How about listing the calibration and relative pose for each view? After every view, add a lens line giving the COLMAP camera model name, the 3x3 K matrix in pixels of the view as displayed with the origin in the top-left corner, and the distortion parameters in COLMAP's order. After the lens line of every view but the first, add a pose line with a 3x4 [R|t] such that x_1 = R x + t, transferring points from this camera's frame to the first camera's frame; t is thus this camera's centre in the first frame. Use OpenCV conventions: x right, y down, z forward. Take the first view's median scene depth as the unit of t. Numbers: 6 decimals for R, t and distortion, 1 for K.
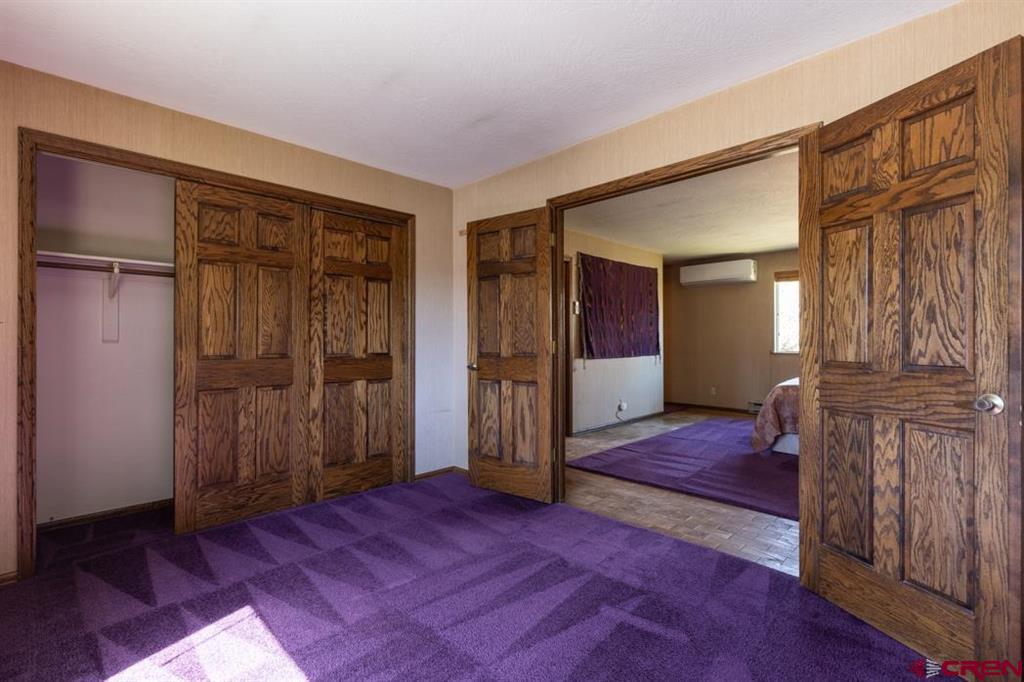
lens RADIAL K [[479.6, 0, 510.1], [0, 479.6, 342.7], [0, 0, 1]] dist [0.000789, -0.000124]
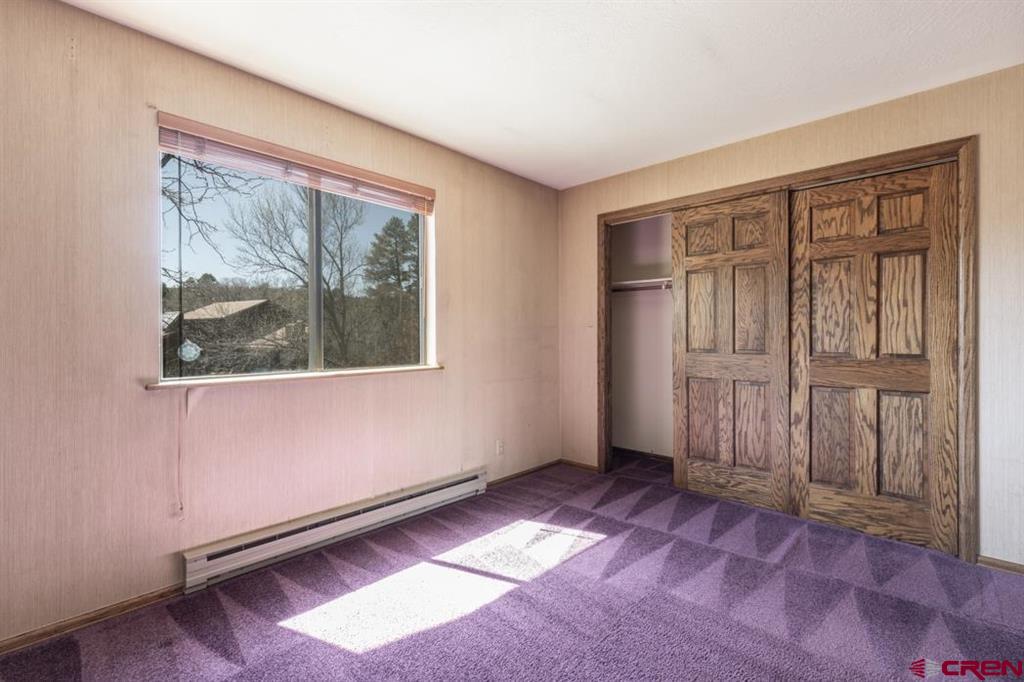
lens RADIAL K [[462.4, 0, 508.9], [0, 462.4, 340.2], [0, 0, 1]] dist [-0.000406, -0.000740]
pose [[0.009803, 0.003688, -0.999945, 0.442414], [-0.009465, 0.999949, 0.003595, 0.004056], [0.999907, 0.009429, 0.009837, 0.435698]]
